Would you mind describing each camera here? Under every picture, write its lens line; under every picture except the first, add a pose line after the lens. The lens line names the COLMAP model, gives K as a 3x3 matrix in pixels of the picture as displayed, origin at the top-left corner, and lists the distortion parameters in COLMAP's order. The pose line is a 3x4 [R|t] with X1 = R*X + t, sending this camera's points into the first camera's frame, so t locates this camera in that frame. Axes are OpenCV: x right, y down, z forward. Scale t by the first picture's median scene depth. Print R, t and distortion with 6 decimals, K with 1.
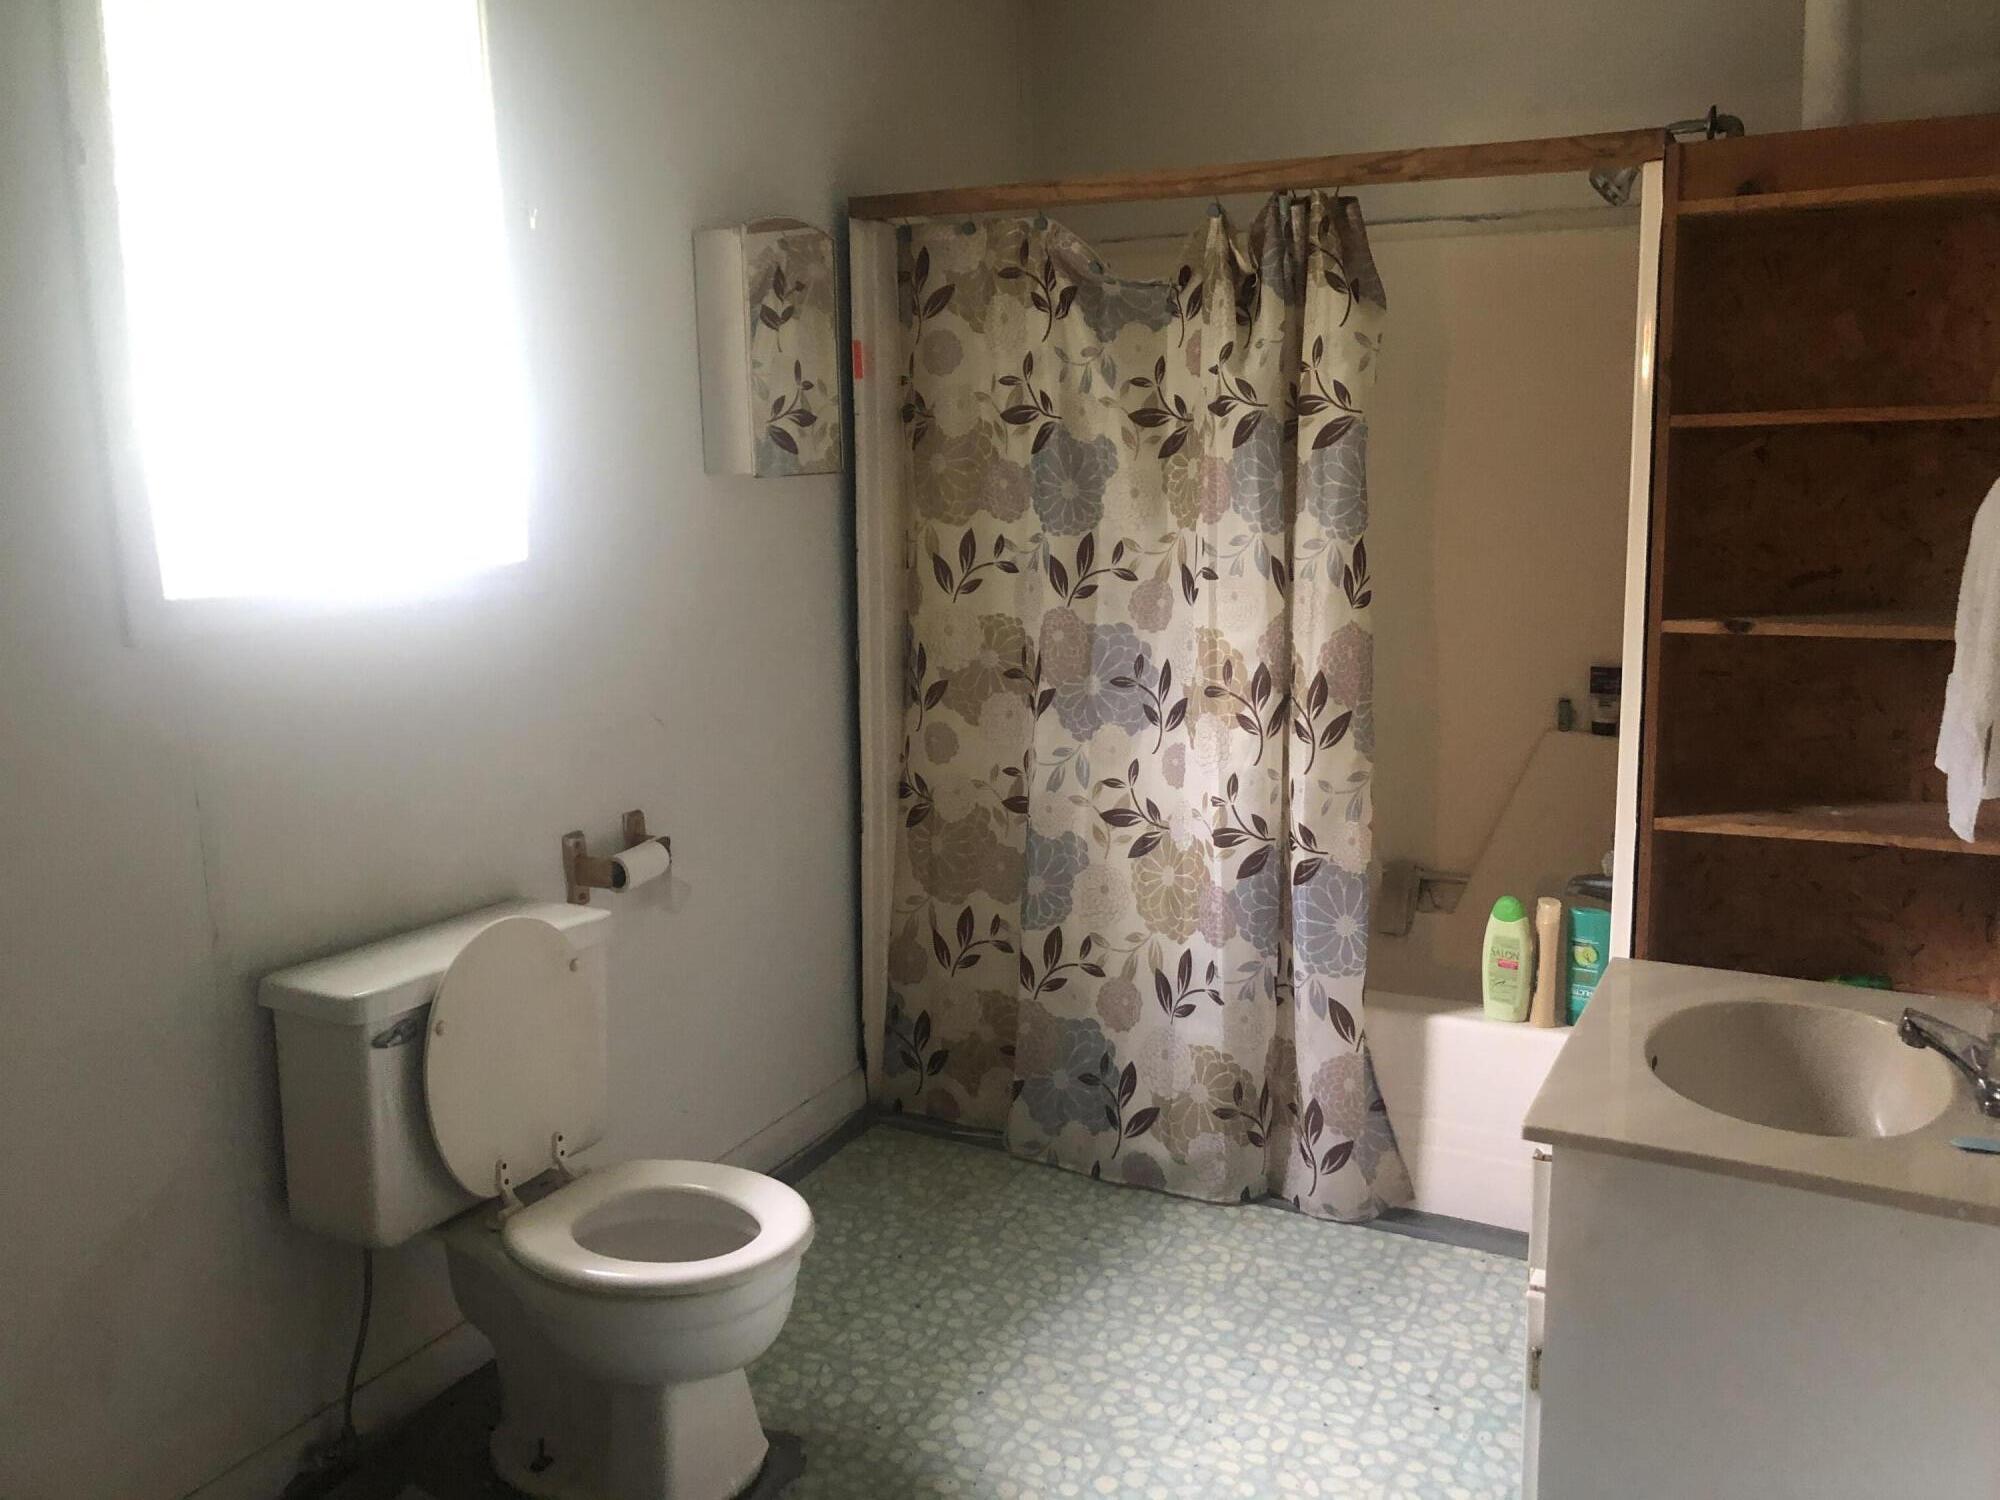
lens RADIAL K [[1613.3, 0, 1007.4], [0, 1613.3, 689.1], [0, 0, 1]] dist [-0.002545, 0.004982]
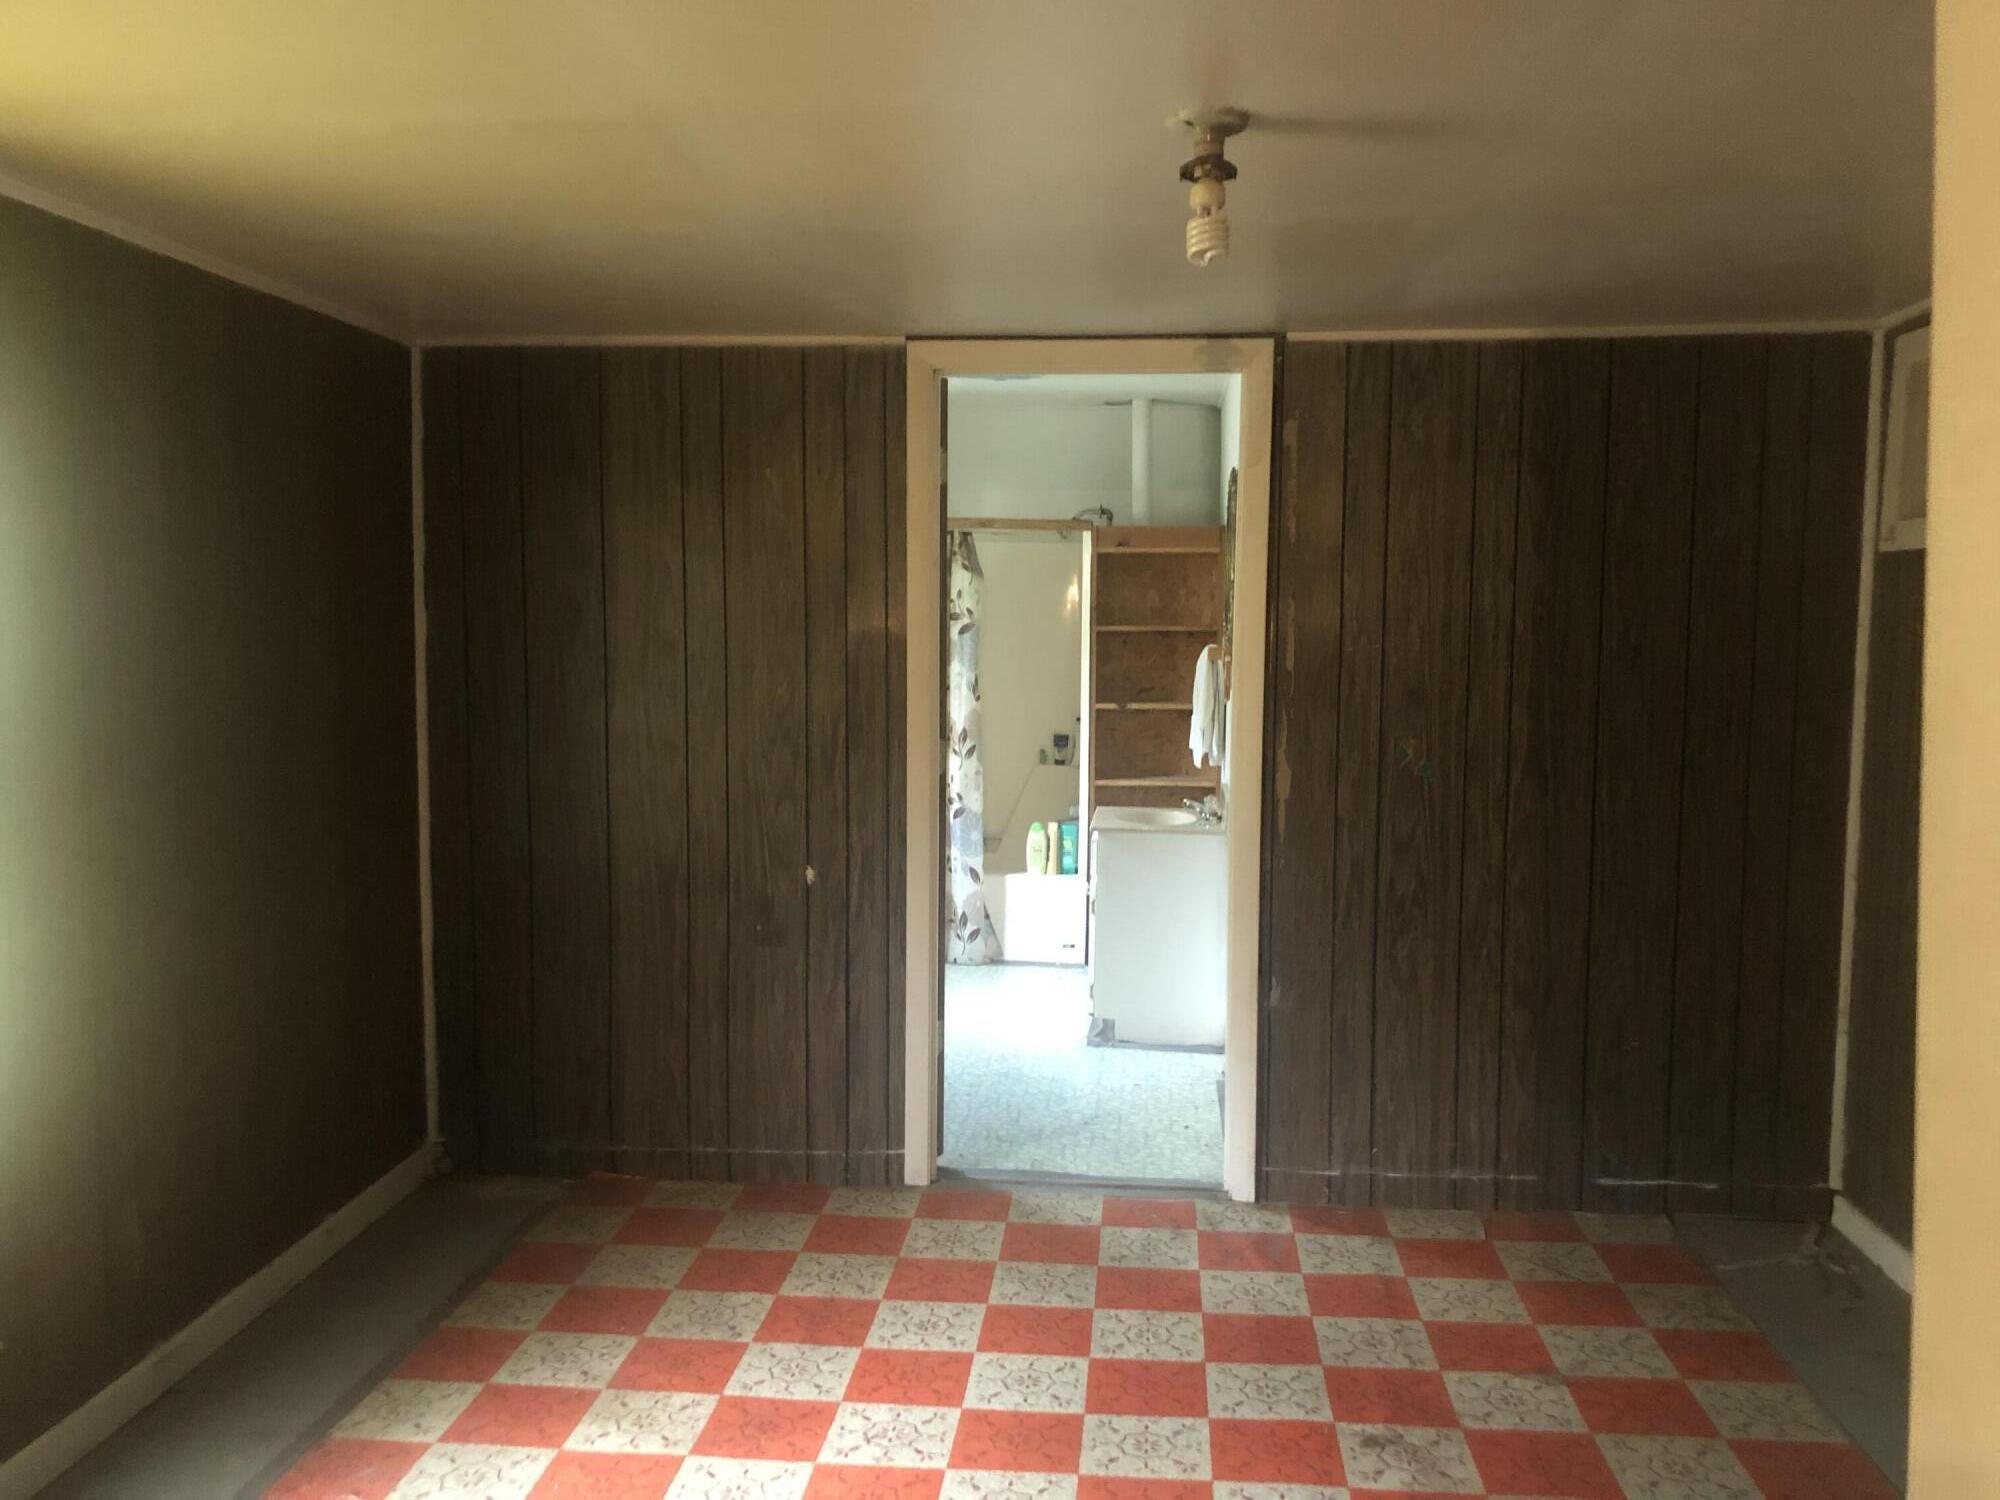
lens RADIAL K [[1613.3, 0, 1000.7], [0, 1613.3, 751.7], [0, 0, 1]] dist [-0.002545, 0.004982]
pose [[0.917251, -0.003556, 0.398293, -0.710170], [0.034726, 0.996866, -0.071073, 0.197165], [-0.396793, 0.079023, 0.914500, -1.209178]]
